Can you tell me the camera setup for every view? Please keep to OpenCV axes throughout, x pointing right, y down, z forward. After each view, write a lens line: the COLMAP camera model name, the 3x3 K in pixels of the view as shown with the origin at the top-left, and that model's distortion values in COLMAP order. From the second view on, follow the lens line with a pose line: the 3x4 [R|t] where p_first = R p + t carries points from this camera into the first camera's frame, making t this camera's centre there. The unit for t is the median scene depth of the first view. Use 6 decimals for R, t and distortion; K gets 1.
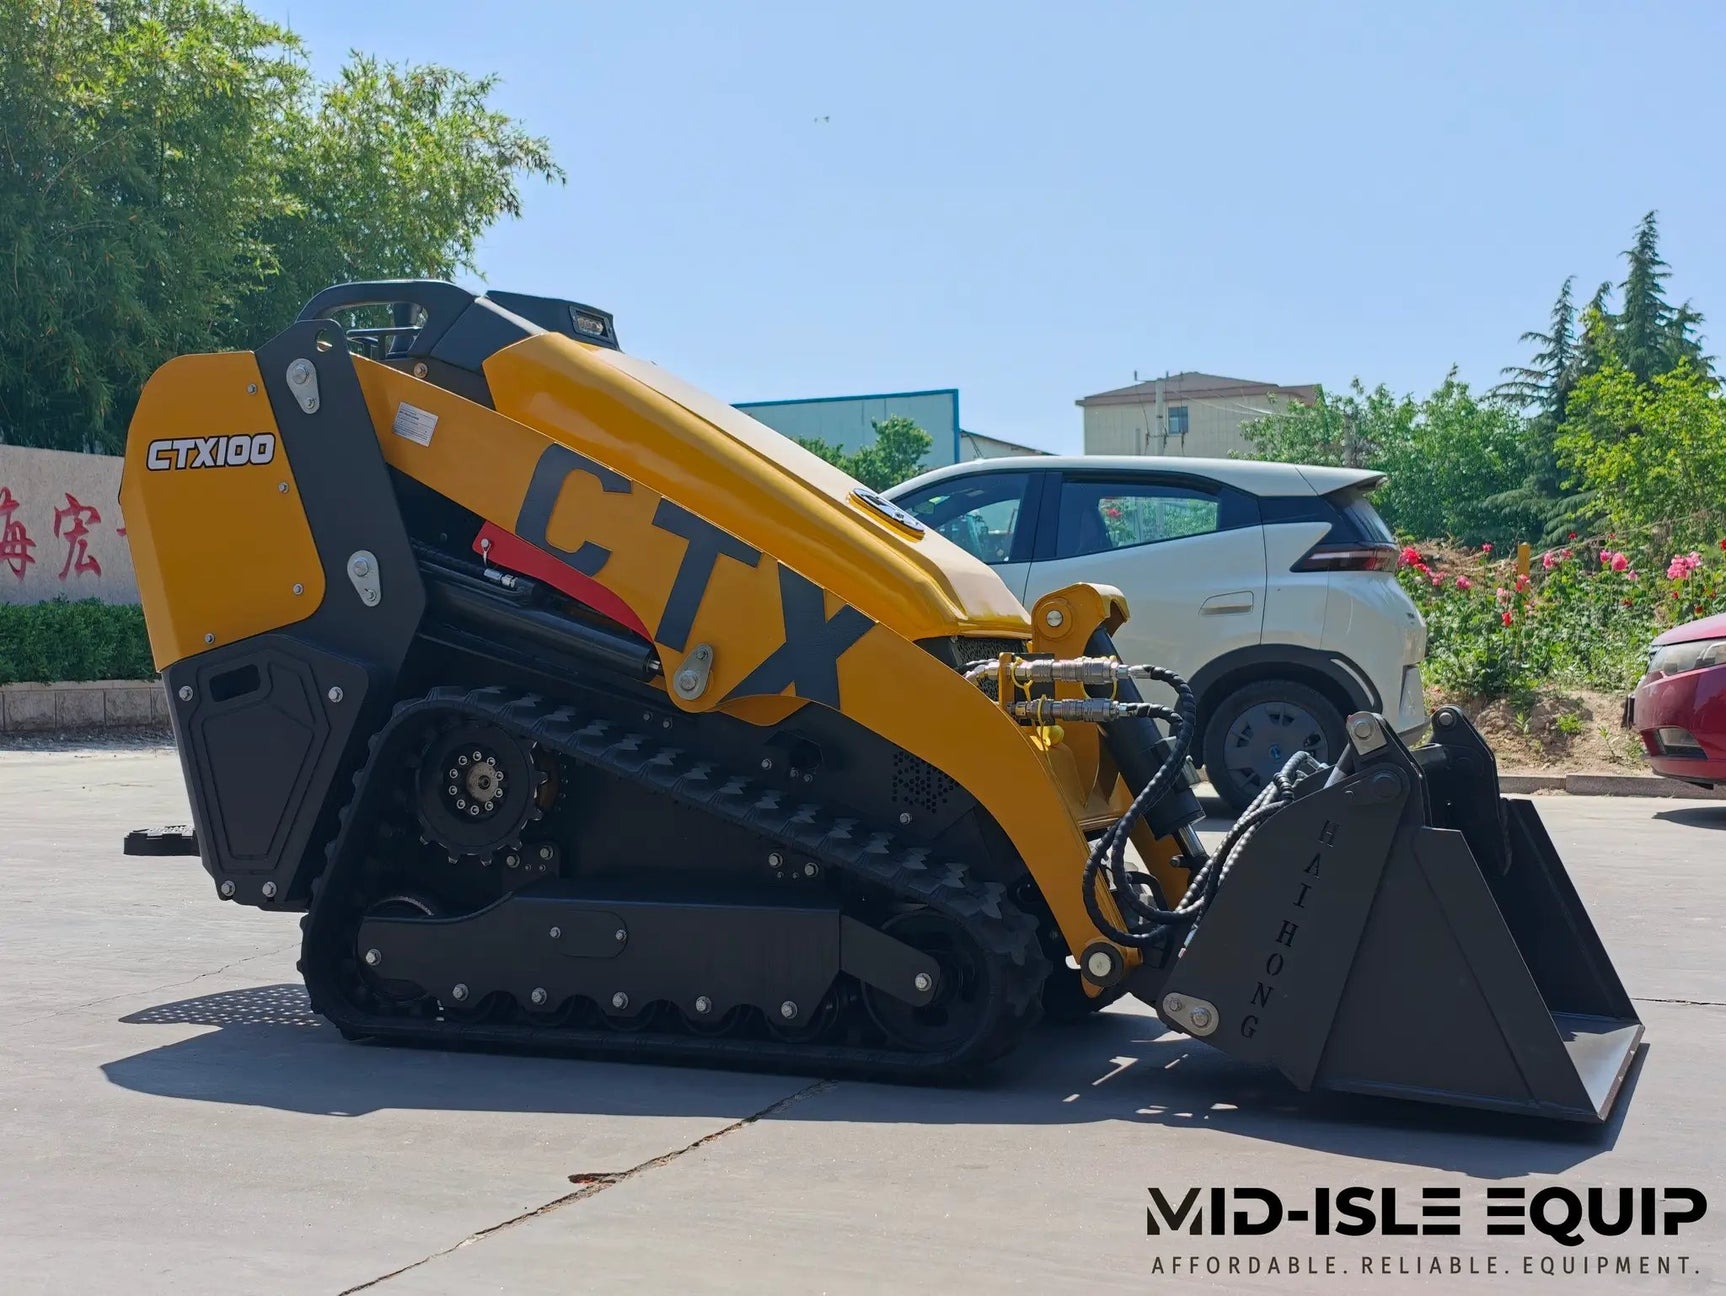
lens RADIAL K [[2466.1, 0, 851.5], [0, 2466.1, 650.0], [0, 0, 1]] dist [0.199267, -0.702589]
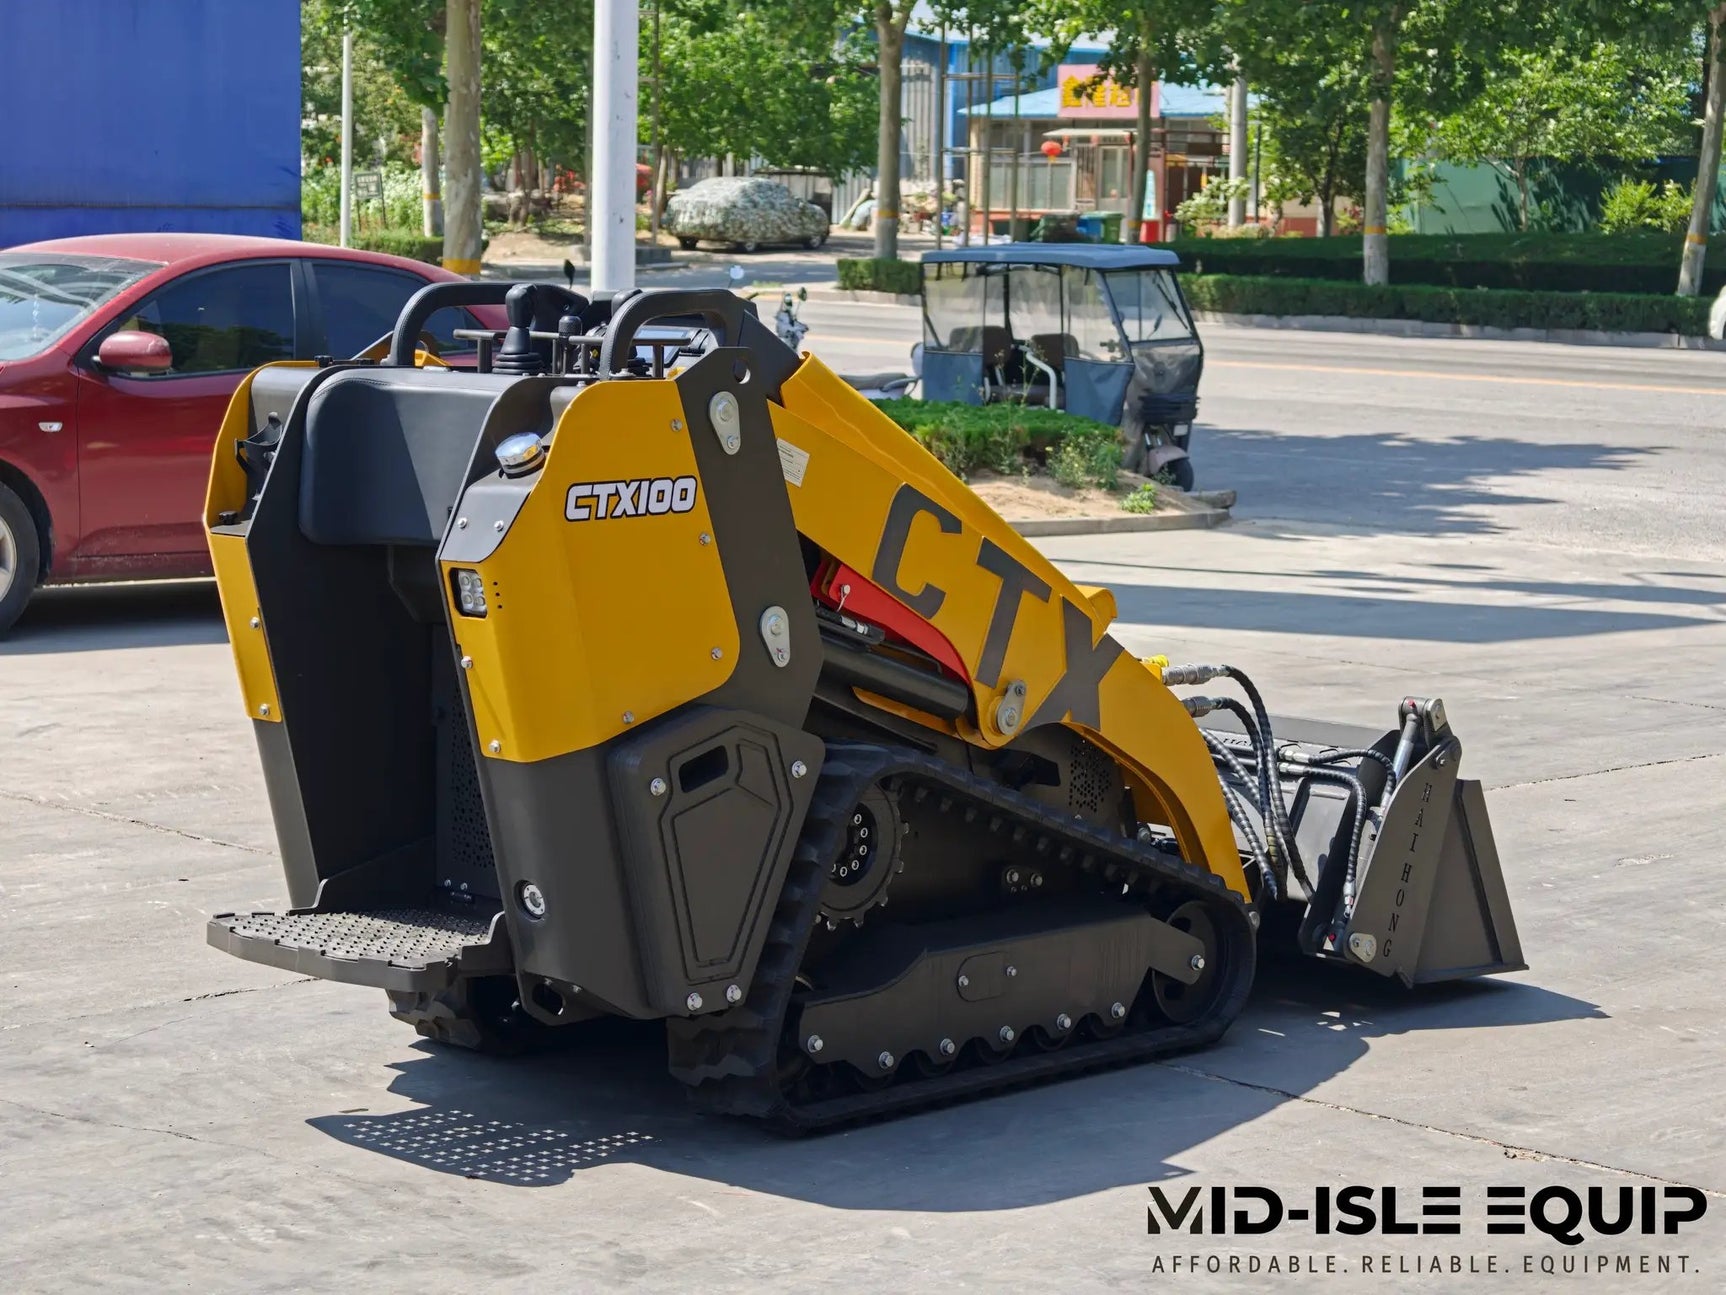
lens RADIAL K [[3511.0, 0, 863.9], [0, 3511.0, 621.7], [0, 0, 1]] dist [0.319052, -2.281609]
pose [[0.360949, -0.087863, 0.928437, -1.371697], [-0.034067, 0.993645, 0.107279, -0.172650], [-0.931963, -0.070351, 0.355662, 0.513759]]
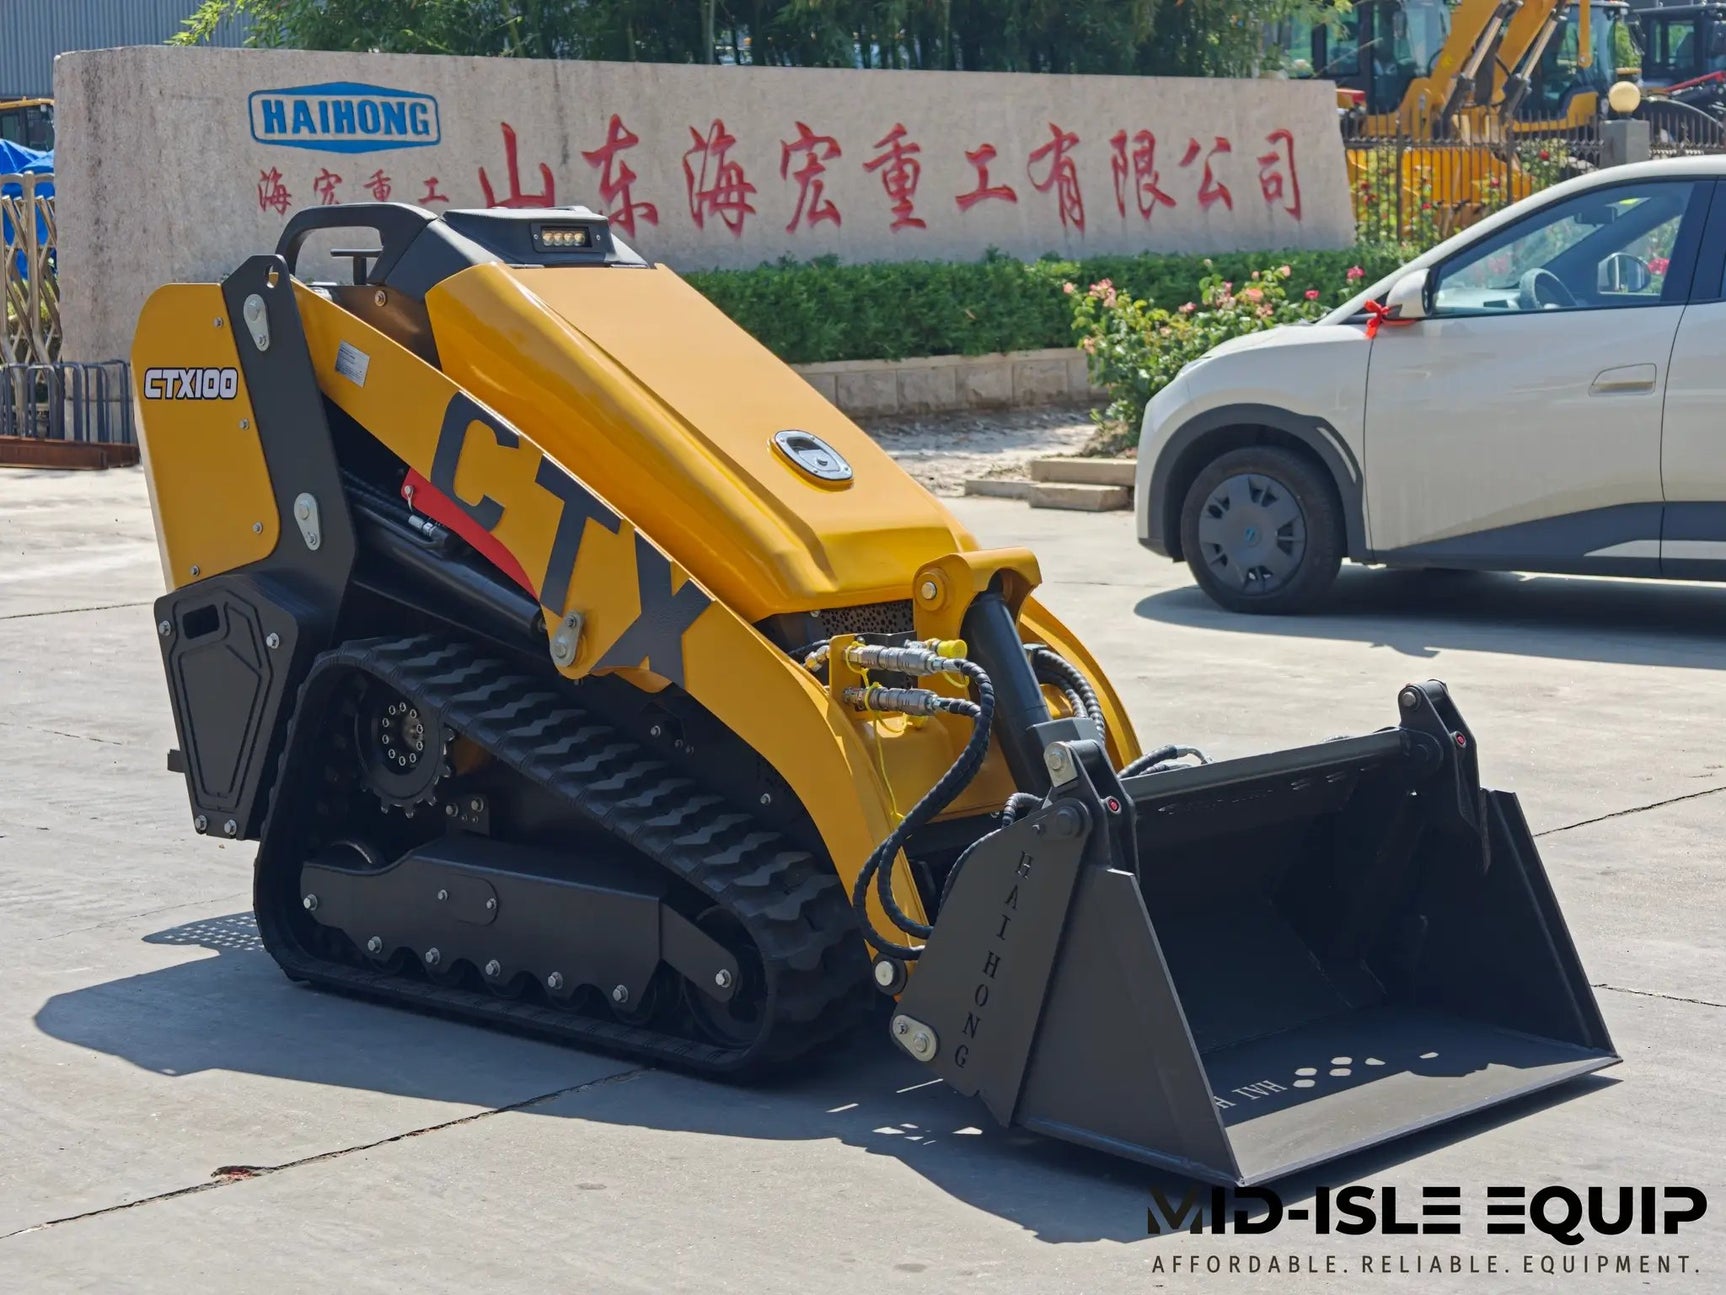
lens RADIAL K [[3511.0, 0, 863.9], [0, 3511.0, 621.7], [0, 0, 1]] dist [0.319052, -2.281609]
pose [[0.933628, 0.030725, -0.356923, 0.513350], [0.010468, 0.993550, 0.112910, -0.145464], [0.358090, -0.109152, 0.927285, -0.229613]]
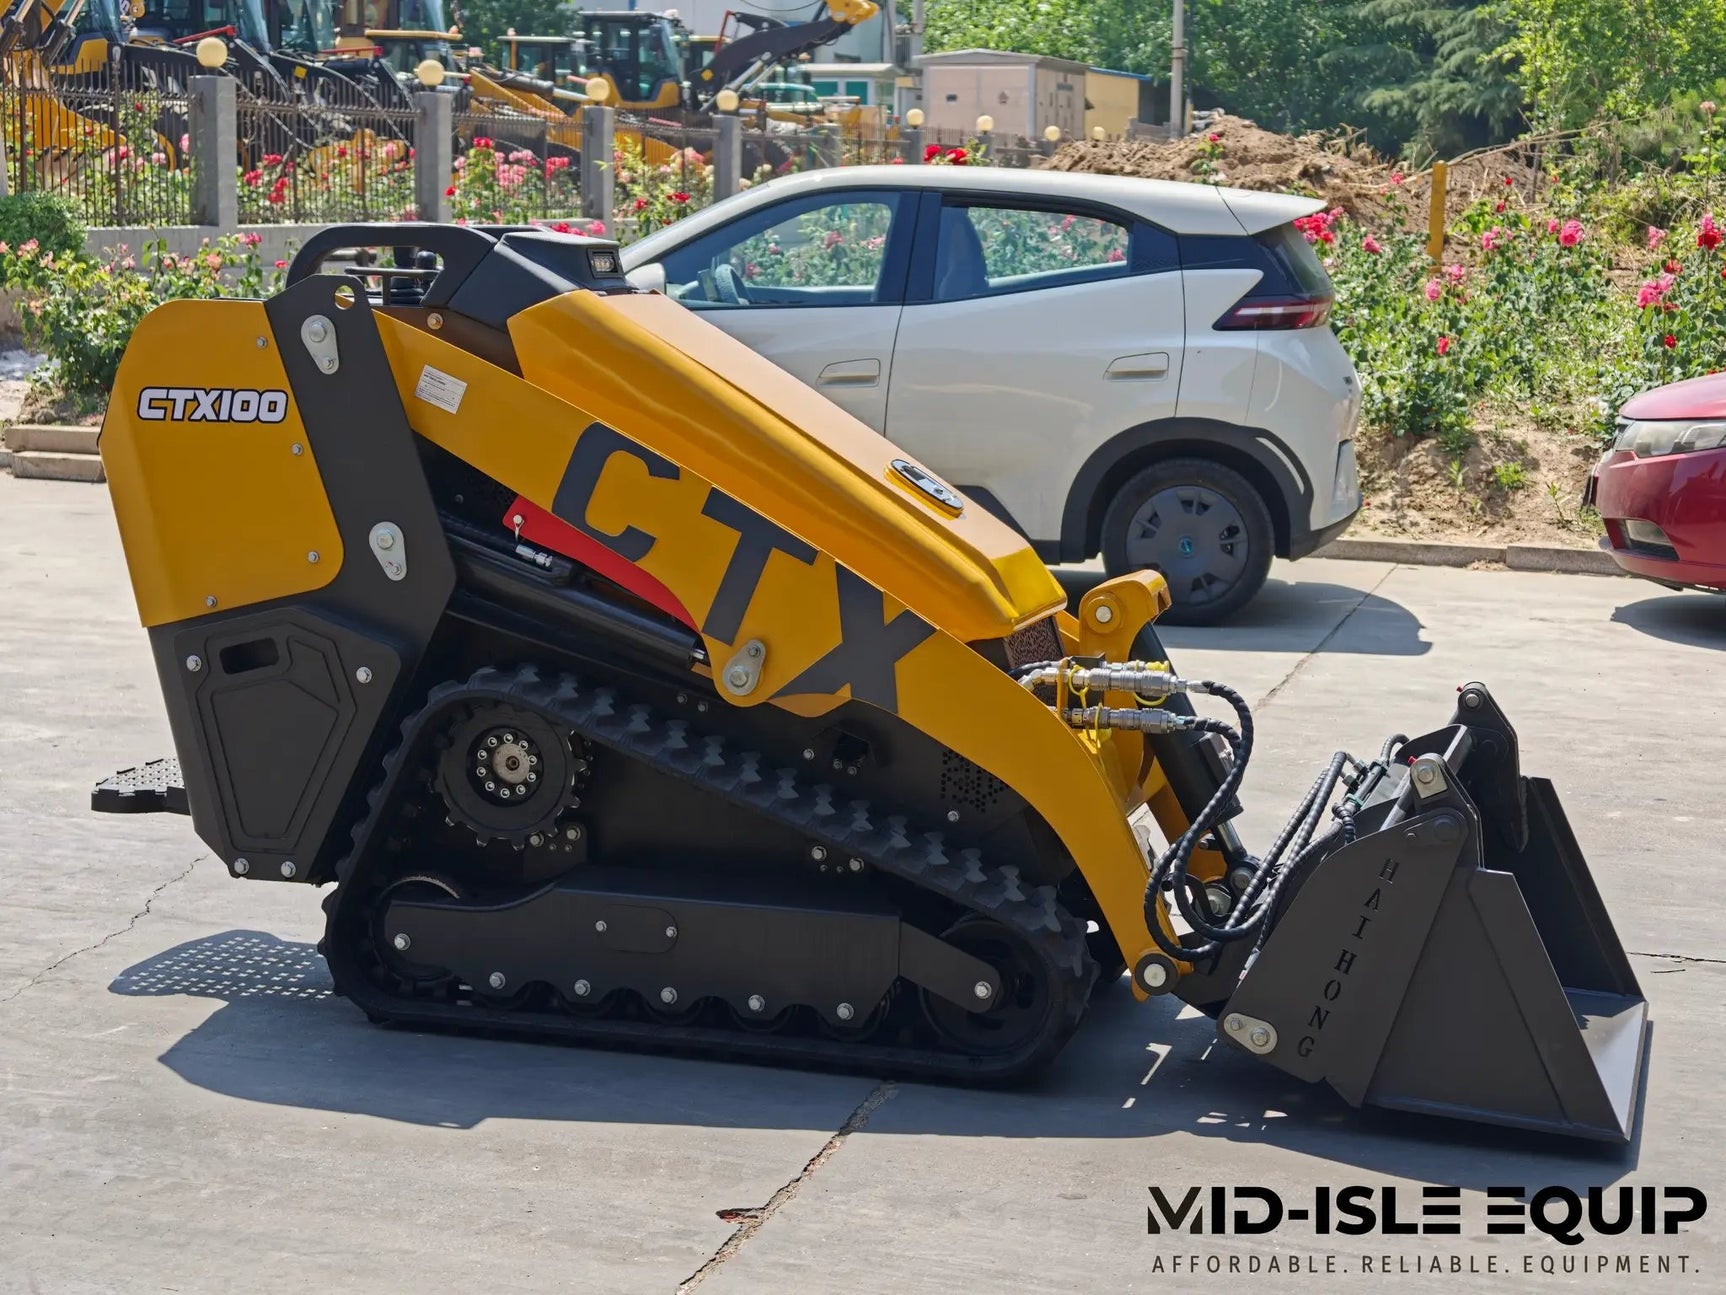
lens RADIAL K [[3511.0, 0, 863.9], [0, 3511.0, 621.7], [0, 0, 1]] dist [0.319052, -2.281609]
pose [[0.992771, 0.013020, 0.119318, -0.175646], [-0.028301, 0.991462, 0.127291, -0.180350], [-0.116642, -0.129748, 0.984662, -0.368765]]
